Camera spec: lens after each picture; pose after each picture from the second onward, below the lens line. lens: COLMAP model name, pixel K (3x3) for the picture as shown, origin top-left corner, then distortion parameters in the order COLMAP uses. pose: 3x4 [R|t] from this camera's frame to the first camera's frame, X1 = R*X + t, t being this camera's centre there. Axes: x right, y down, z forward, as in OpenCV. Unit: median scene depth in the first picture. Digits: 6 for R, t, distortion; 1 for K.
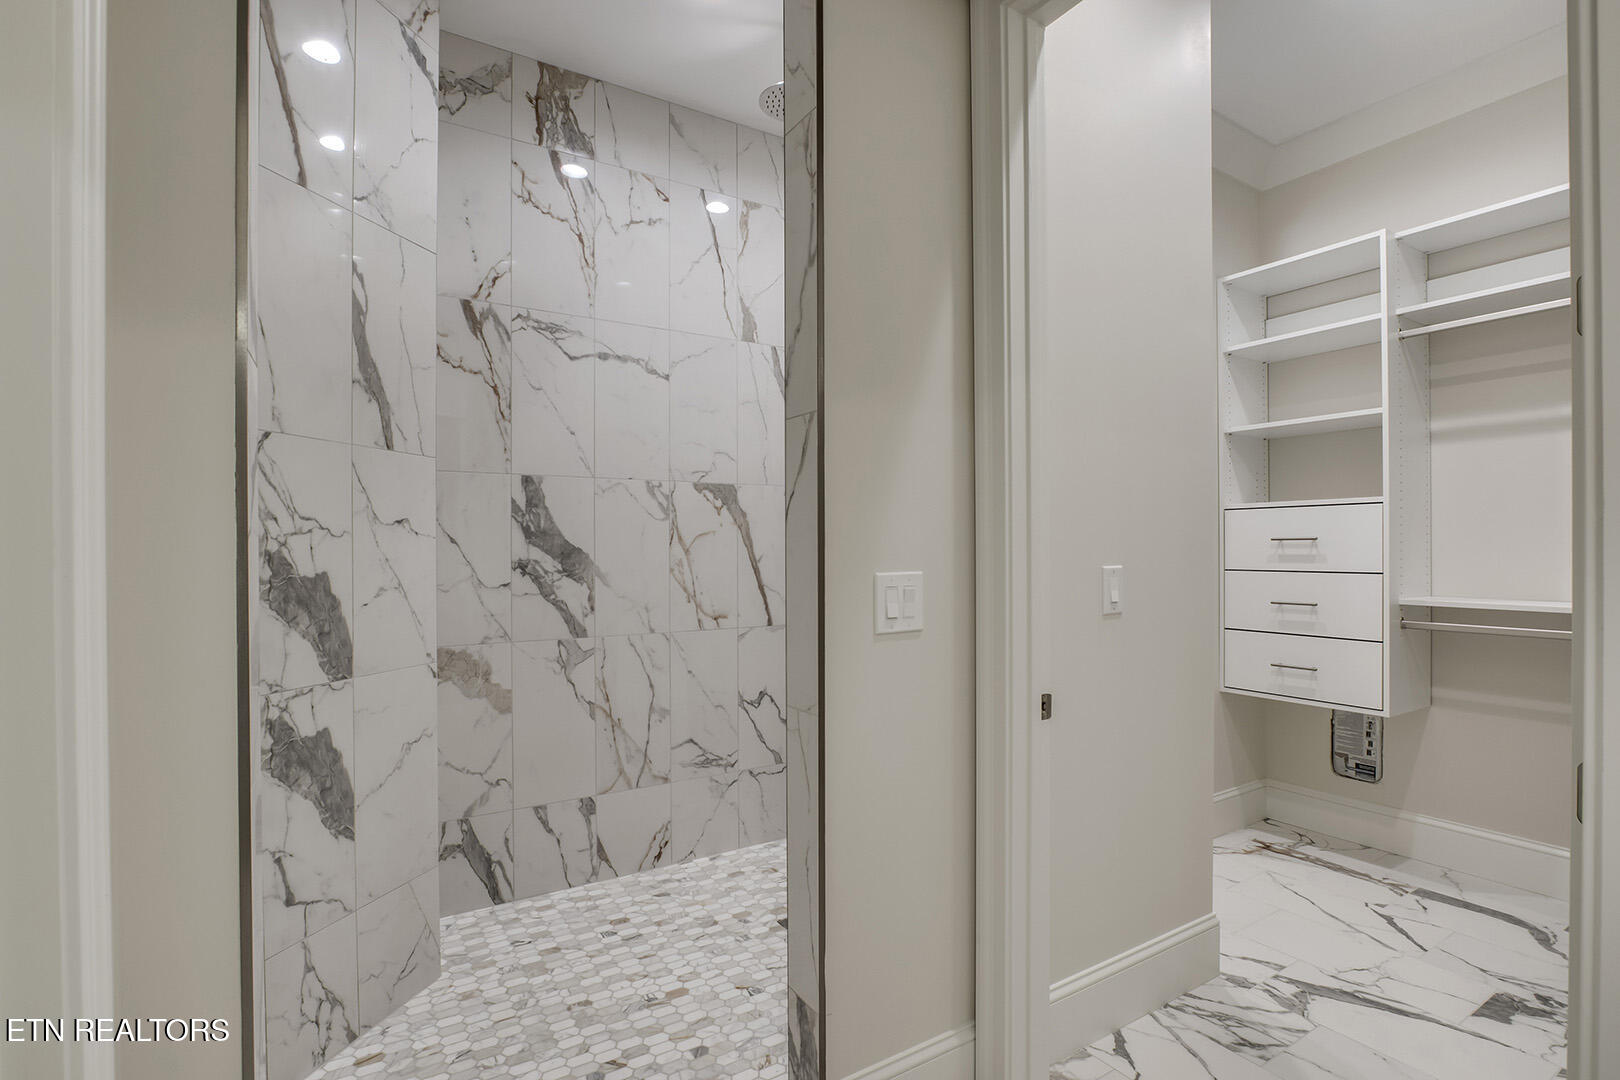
lens RADIAL K [[764.4, 0, 812.1], [0, 764.4, 551.3], [0, 0, 1]] dist [-0.023206, 0.001601]
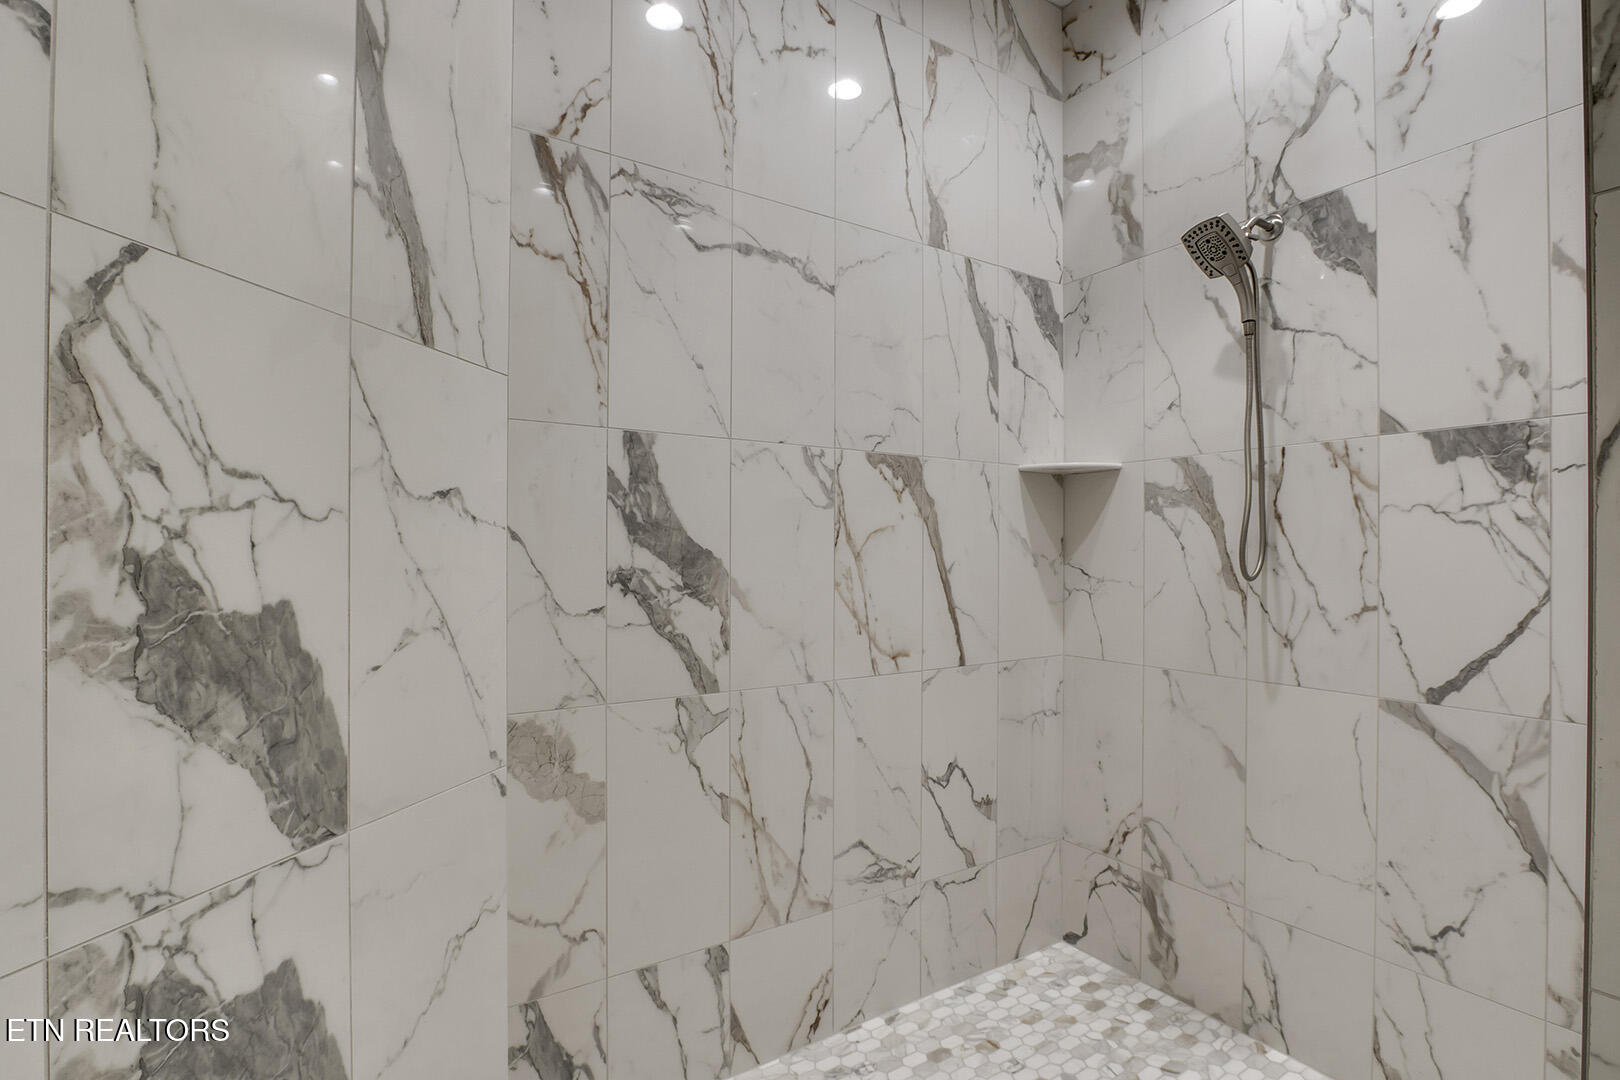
lens RADIAL K [[775.0, 0, 818.7], [0, 775.0, 550.8], [0, 0, 1]] dist [-0.024499, 0.001953]
pose [[0.999875, 0.005243, 0.014888, -0.231477], [-0.005144, 0.999964, -0.006694, 0.000190], [-0.014923, 0.006616, 0.999867, 0.373551]]
